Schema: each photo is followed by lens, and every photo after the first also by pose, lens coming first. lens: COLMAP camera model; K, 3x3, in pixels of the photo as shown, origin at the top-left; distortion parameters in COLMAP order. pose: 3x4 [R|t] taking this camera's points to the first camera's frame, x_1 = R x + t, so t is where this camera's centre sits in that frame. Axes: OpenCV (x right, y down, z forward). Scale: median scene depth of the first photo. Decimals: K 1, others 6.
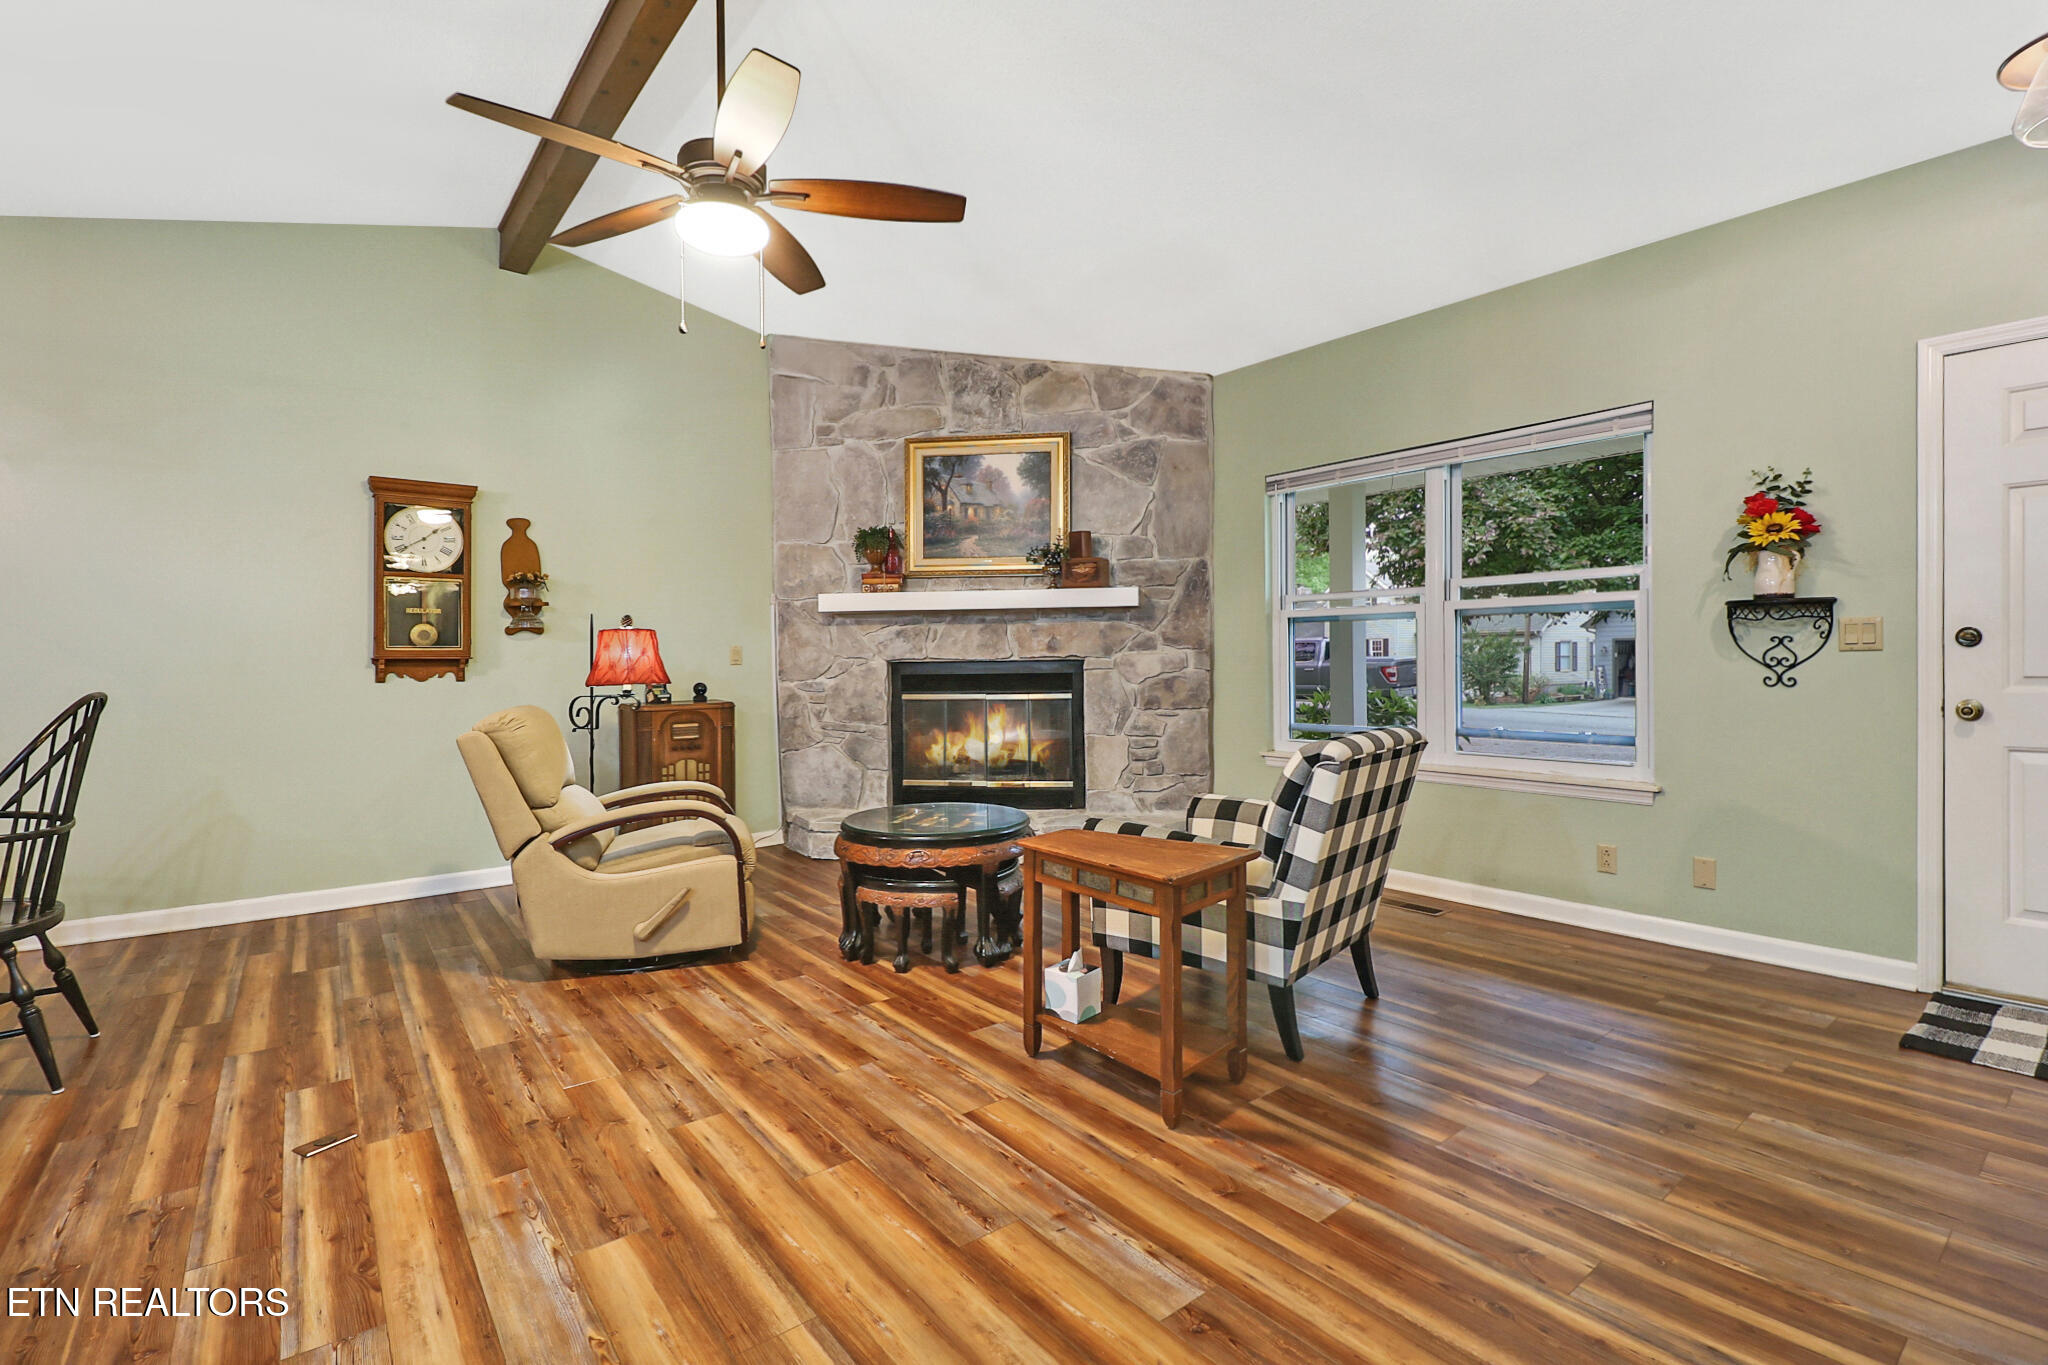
lens RADIAL K [[942.2, 0, 1013.4], [0, 942.2, 648.7], [0, 0, 1]] dist [0.001471, -0.016533]
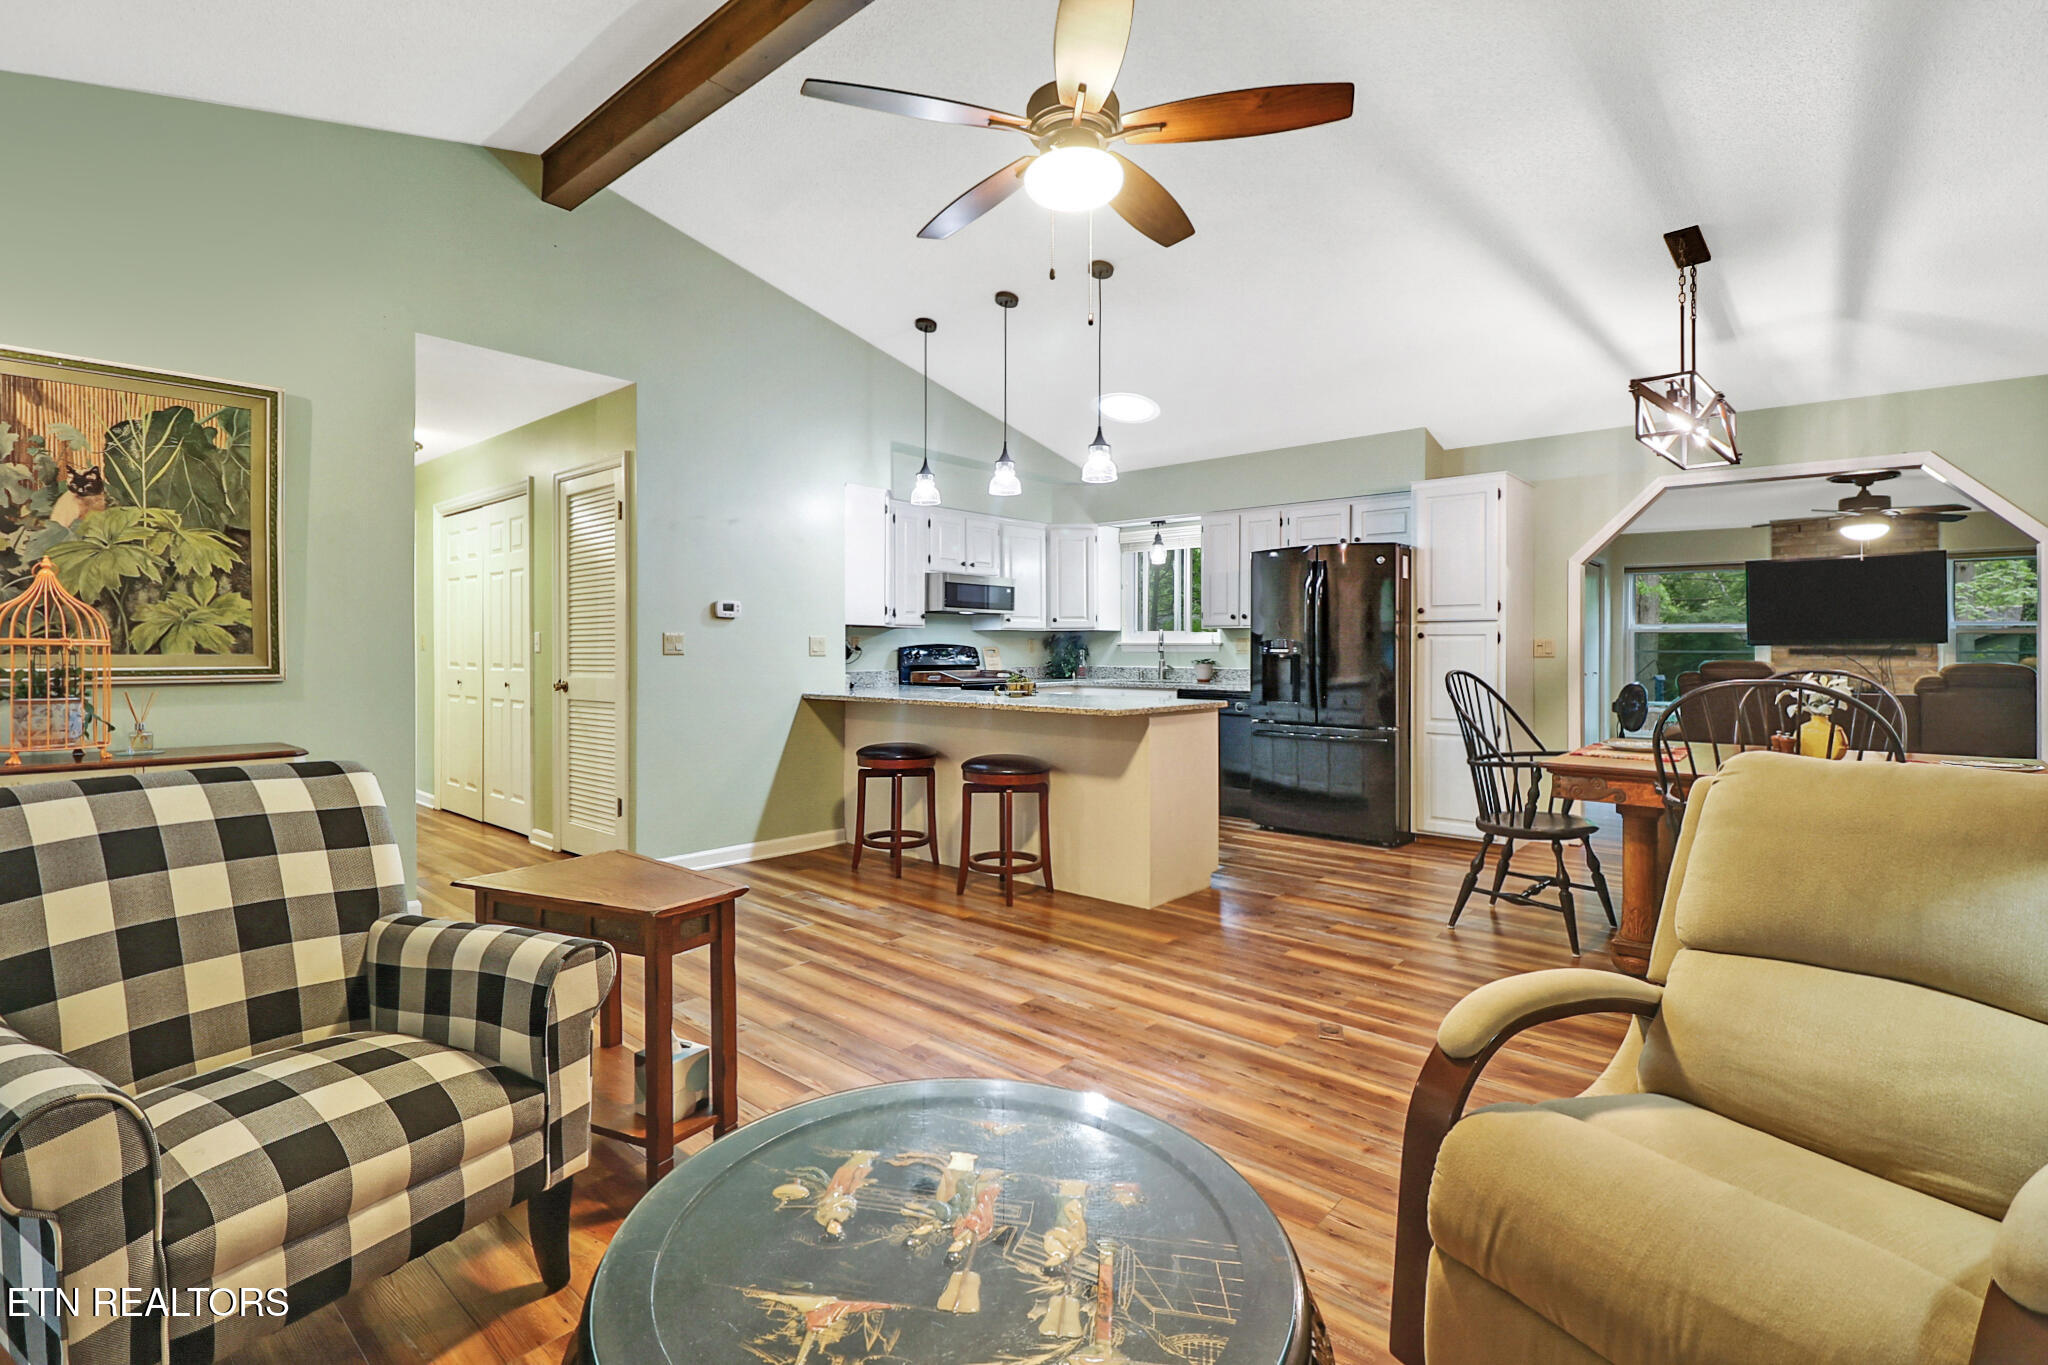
lens RADIAL K [[942.2, 0, 1013.4], [0, 942.2, 648.7], [0, 0, 1]] dist [0.001471, -0.016533]
pose [[-0.981168, 0.007152, -0.193025, -0.031598], [0.007838, 0.999965, -0.002793, 0.005283], [0.192998, -0.004254, -0.981190, 0.899816]]
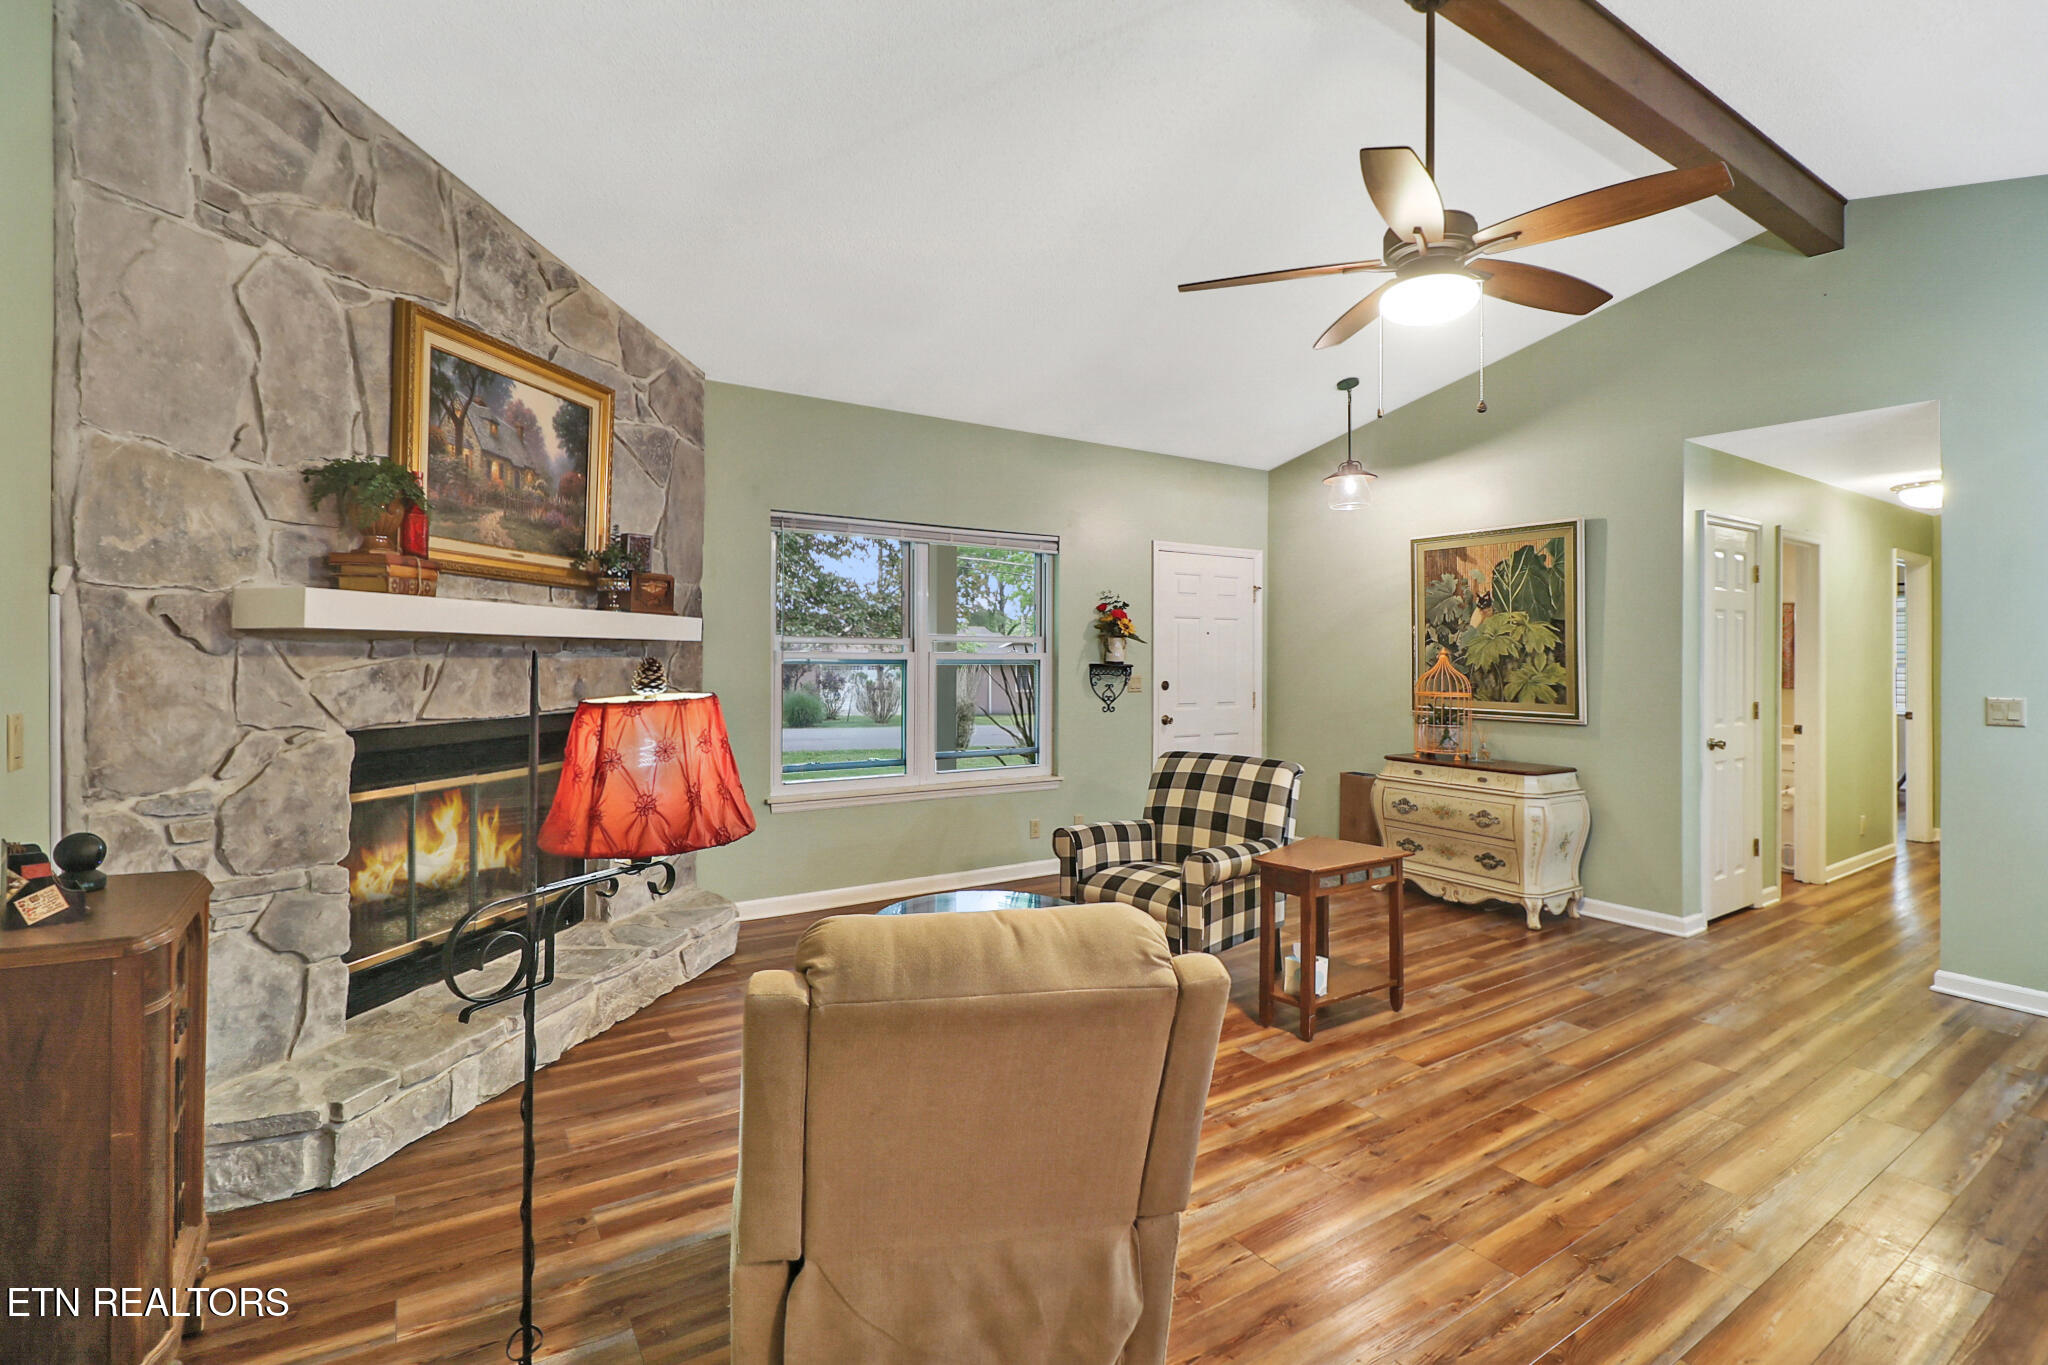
lens RADIAL K [[932.1, 0, 1009.0], [0, 932.1, 660.2], [0, 0, 1]] dist [-0.000430, -0.015545]
pose [[0.085304, 0.009299, 0.996312, -0.615537], [-0.014655, 0.999860, -0.008077, -0.025825], [-0.996247, -0.013912, 0.085428, 0.643712]]
